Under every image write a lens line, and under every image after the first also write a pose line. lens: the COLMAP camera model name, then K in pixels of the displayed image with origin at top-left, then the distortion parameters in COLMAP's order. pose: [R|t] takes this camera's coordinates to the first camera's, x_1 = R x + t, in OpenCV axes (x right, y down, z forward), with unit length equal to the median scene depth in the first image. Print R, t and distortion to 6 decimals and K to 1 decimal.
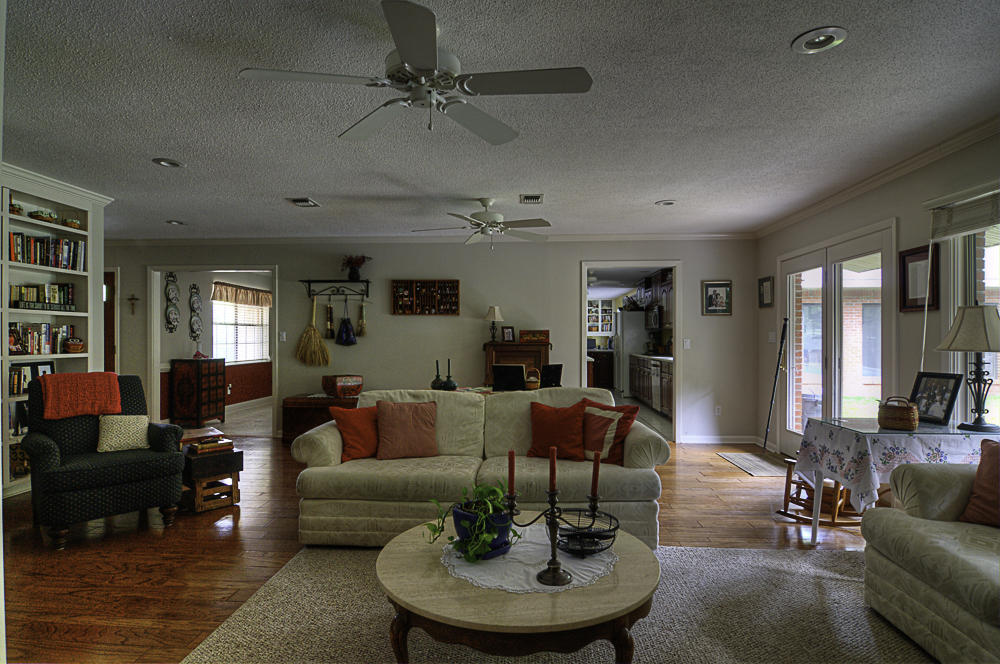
lens RADIAL K [[527.3, 0, 500.0], [0, 527.3, 332.0], [0, 0, 1]] dist [-0.000842, -0.000122]
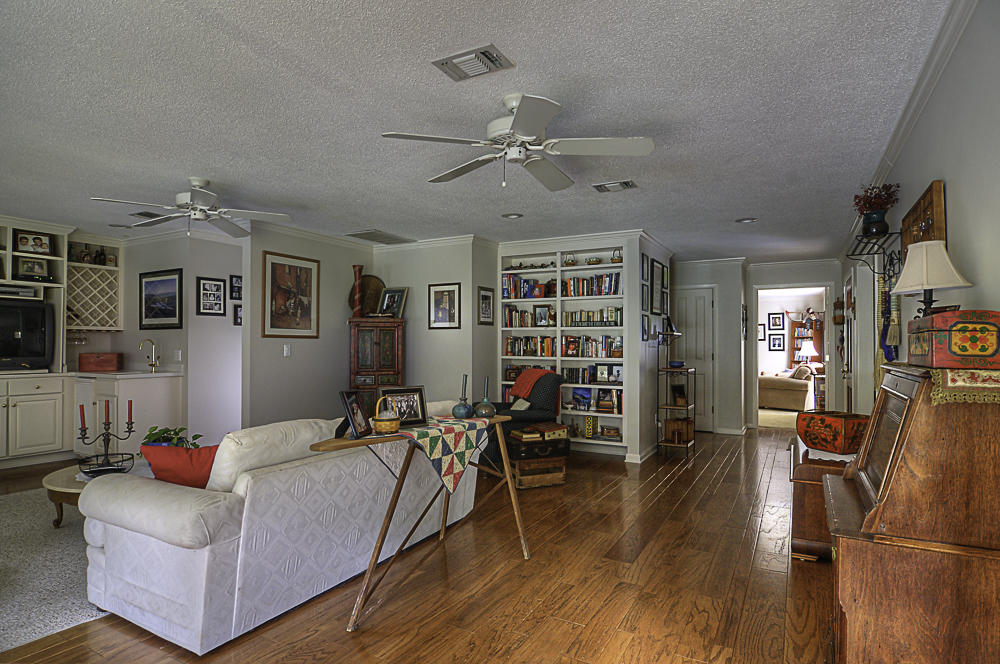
lens RADIAL K [[530.6, 0, 497.0], [0, 530.6, 336.7], [0, 0, 1]] dist [-0.015701, -0.002905]
pose [[-0.435942, -0.013809, -0.899869, 0.538728], [0.003661, 0.999847, -0.017117, 0.009202], [0.899967, -0.010756, -0.435825, 1.384148]]
